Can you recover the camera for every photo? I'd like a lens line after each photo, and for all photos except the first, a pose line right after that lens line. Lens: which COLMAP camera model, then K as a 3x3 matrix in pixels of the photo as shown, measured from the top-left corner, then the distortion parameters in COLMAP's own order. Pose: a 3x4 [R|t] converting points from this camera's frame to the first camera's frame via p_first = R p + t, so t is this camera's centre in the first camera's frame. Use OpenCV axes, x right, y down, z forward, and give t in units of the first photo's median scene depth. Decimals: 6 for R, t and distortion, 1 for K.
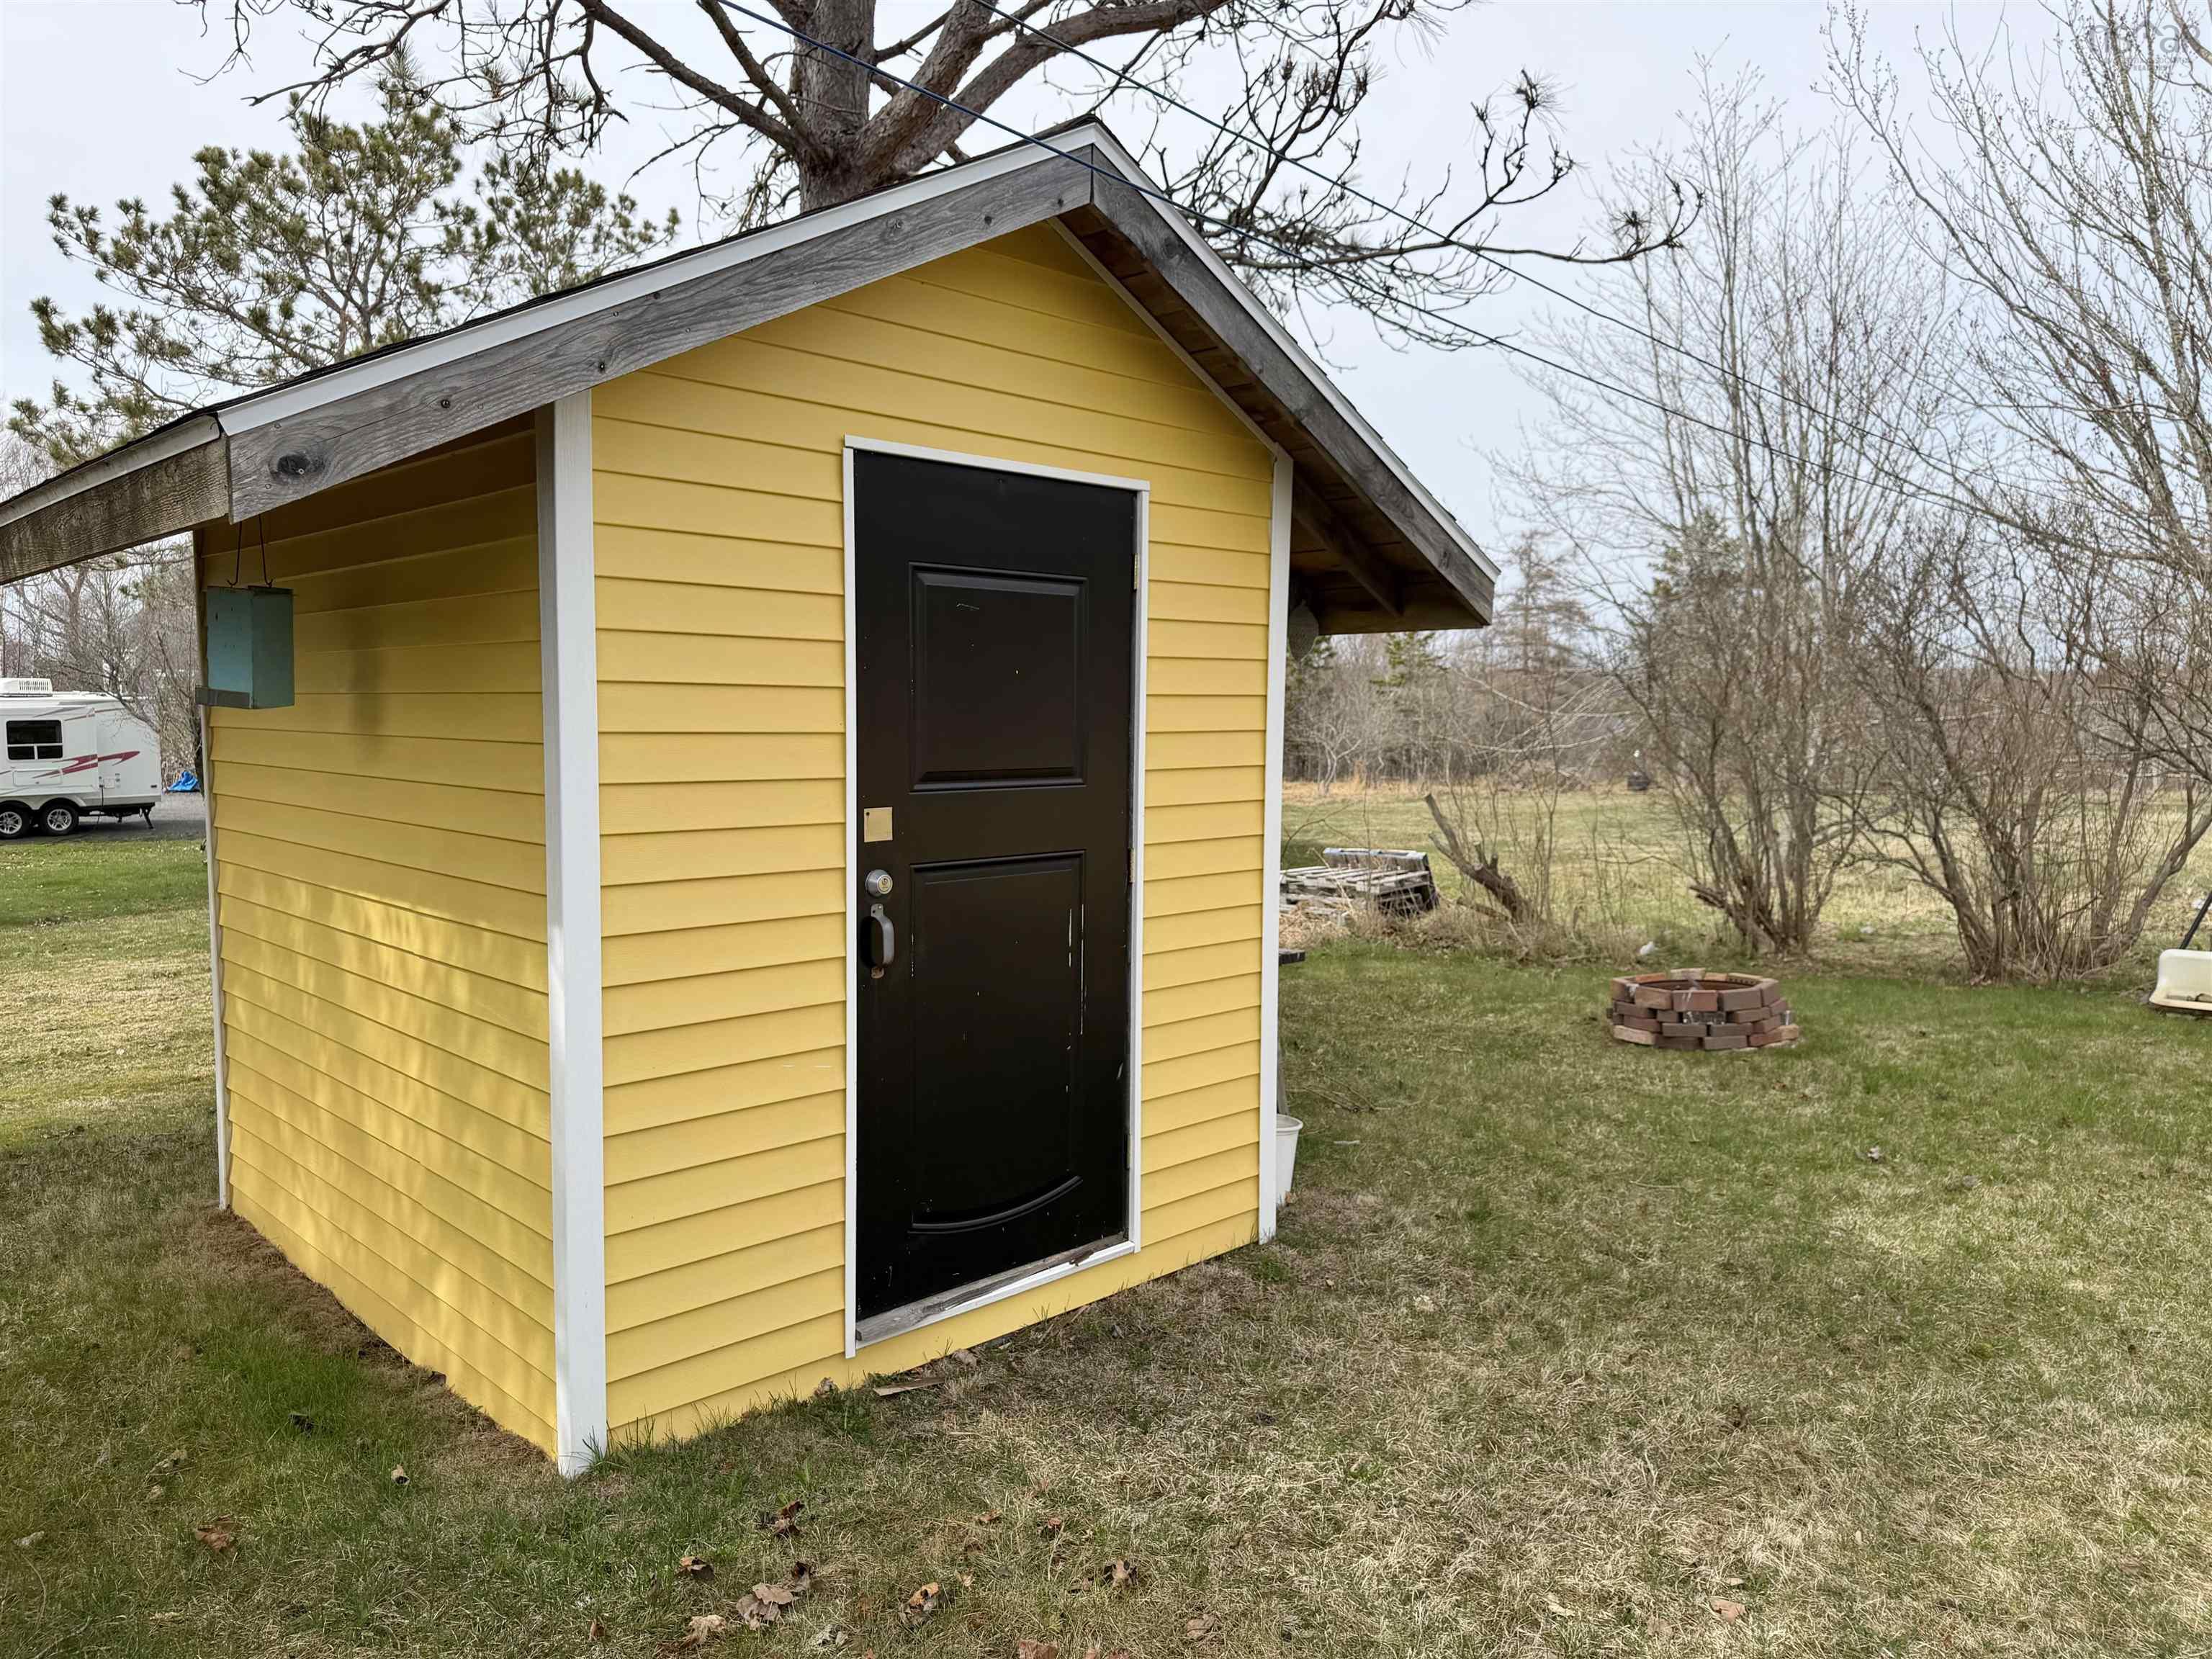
lens RADIAL K [[1534.4, 0, 1106.0], [0, 1534.4, 829.5], [0, 0, 1]] dist [-0.005375, -0.001812]
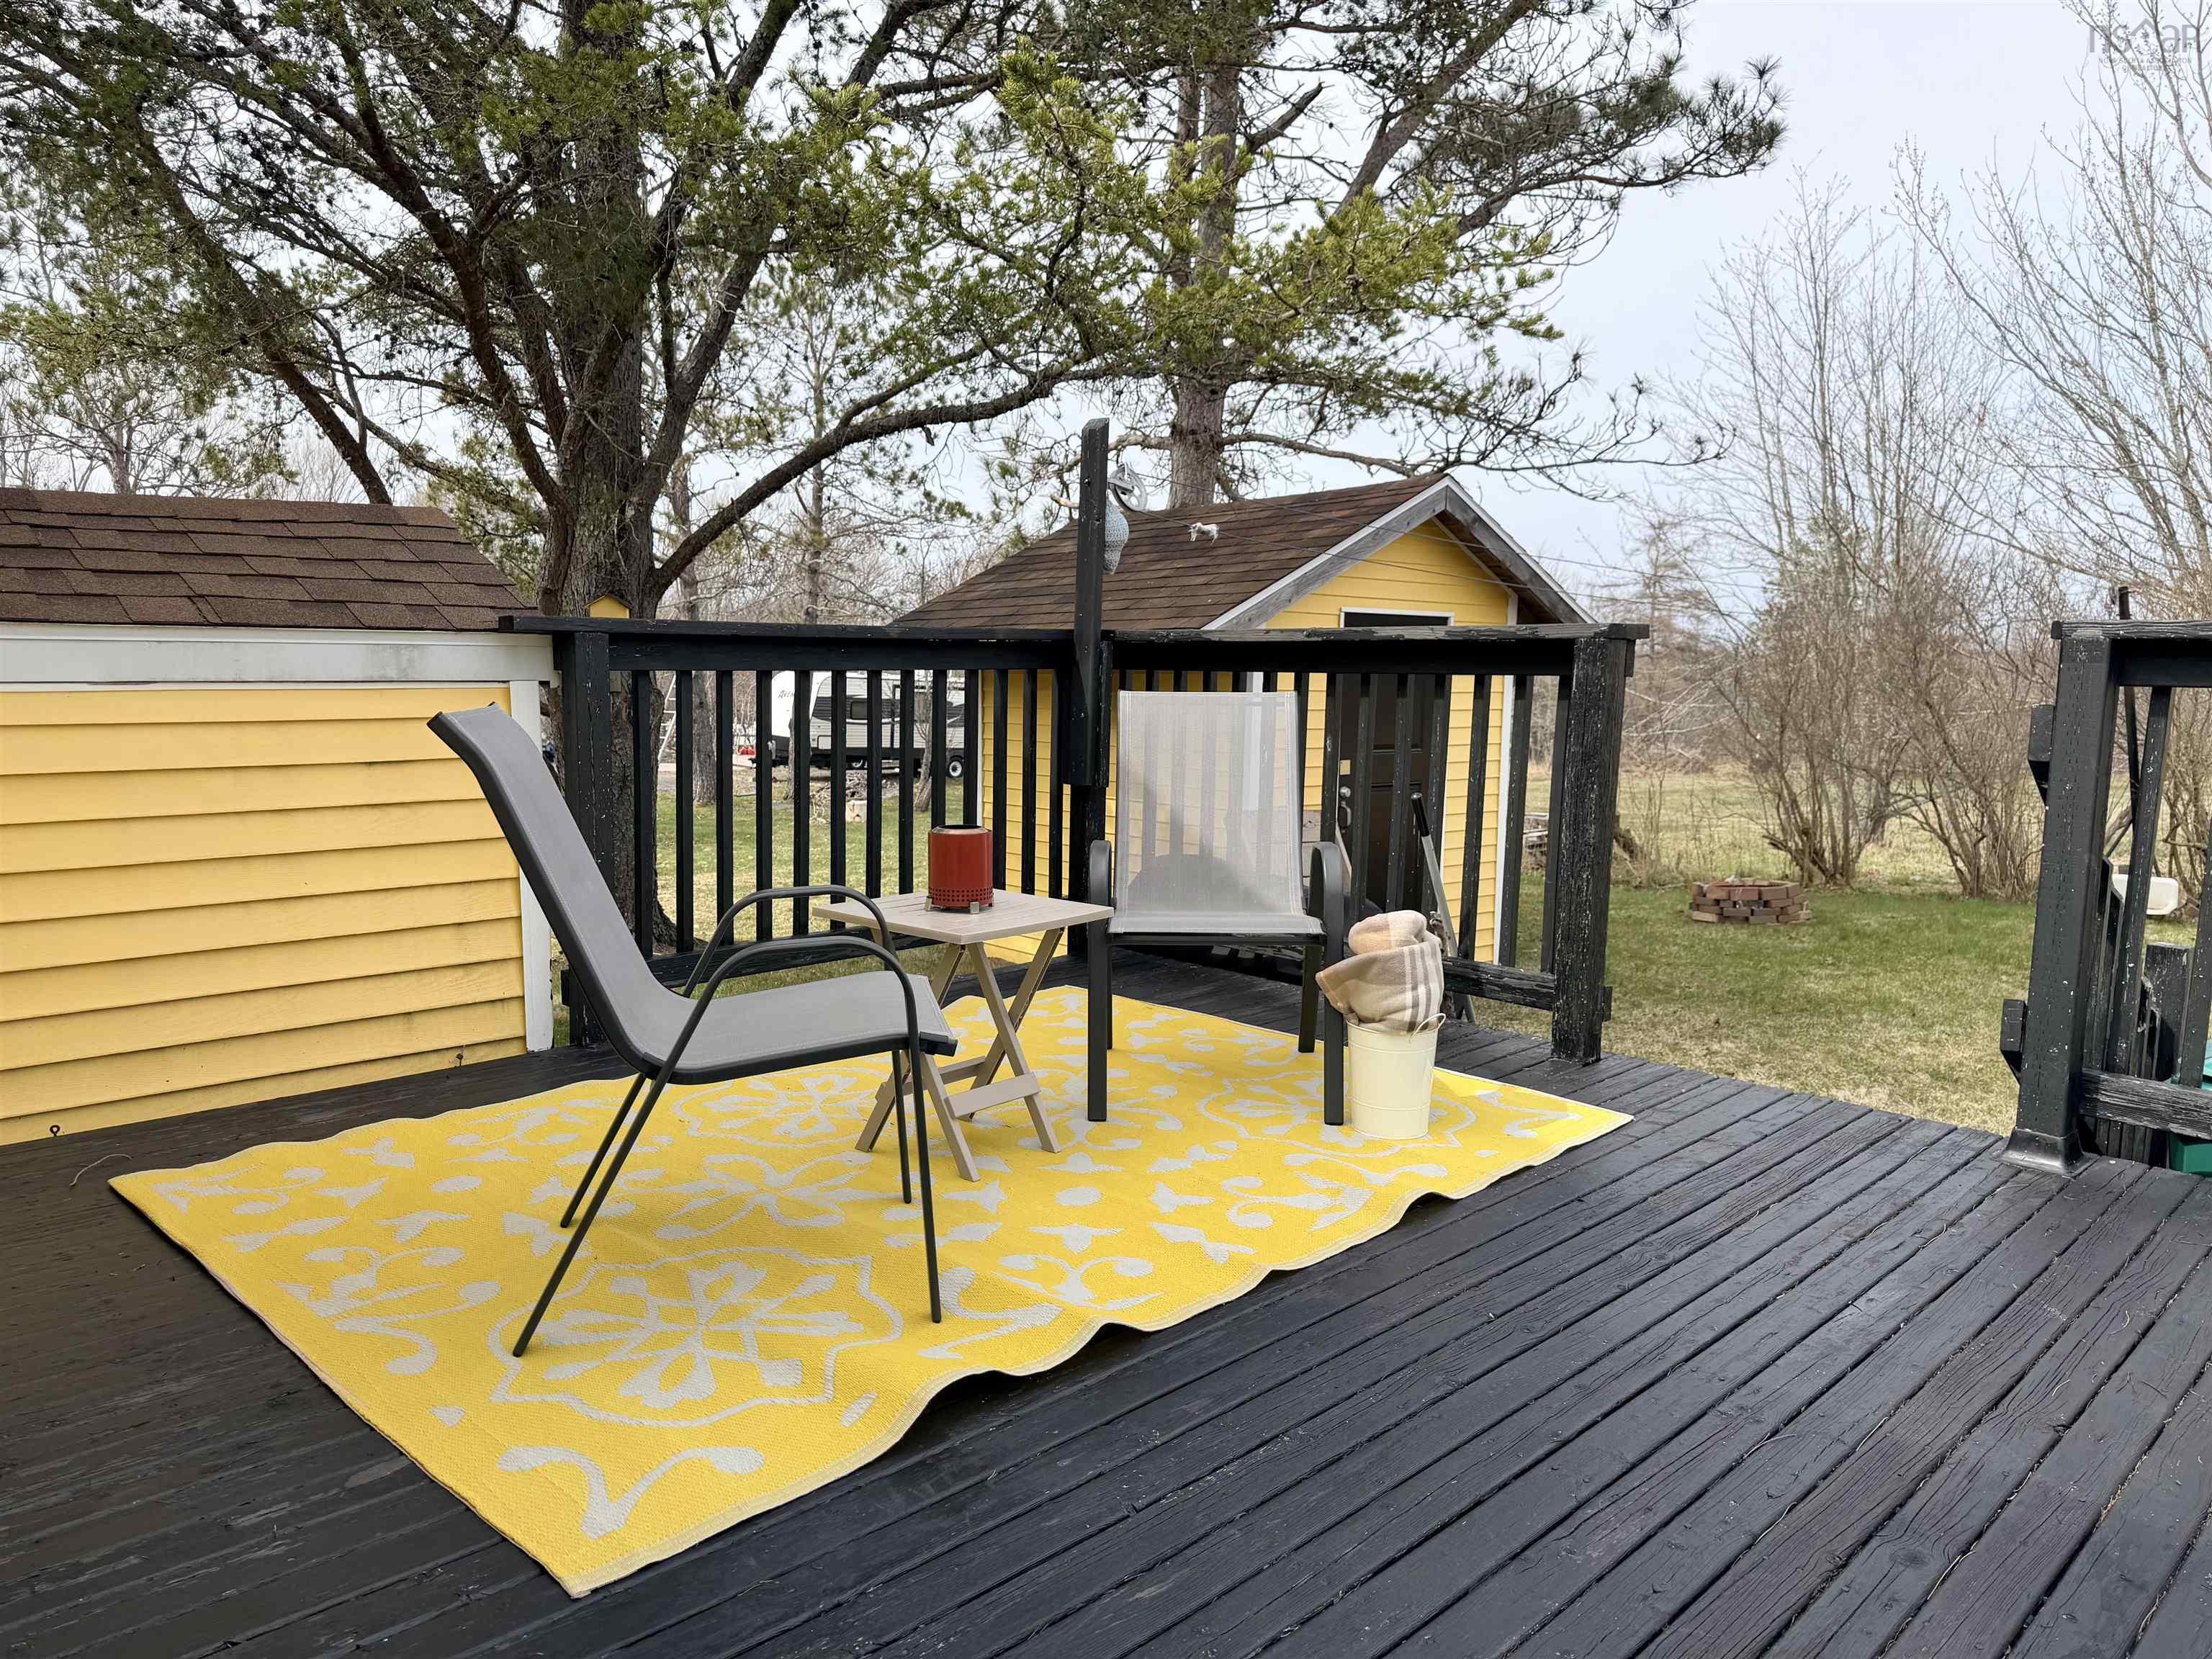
lens RADIAL K [[1574.2, 0, 1105.9], [0, 1574.2, 800.1], [0, 0, 1]] dist [-0.001729, -0.001112]
pose [[0.997642, 0.011731, -0.067618, -0.107750], [-0.012111, 0.999913, -0.005205, 0.019920], [0.067551, 0.006011, 0.997698, -0.435095]]
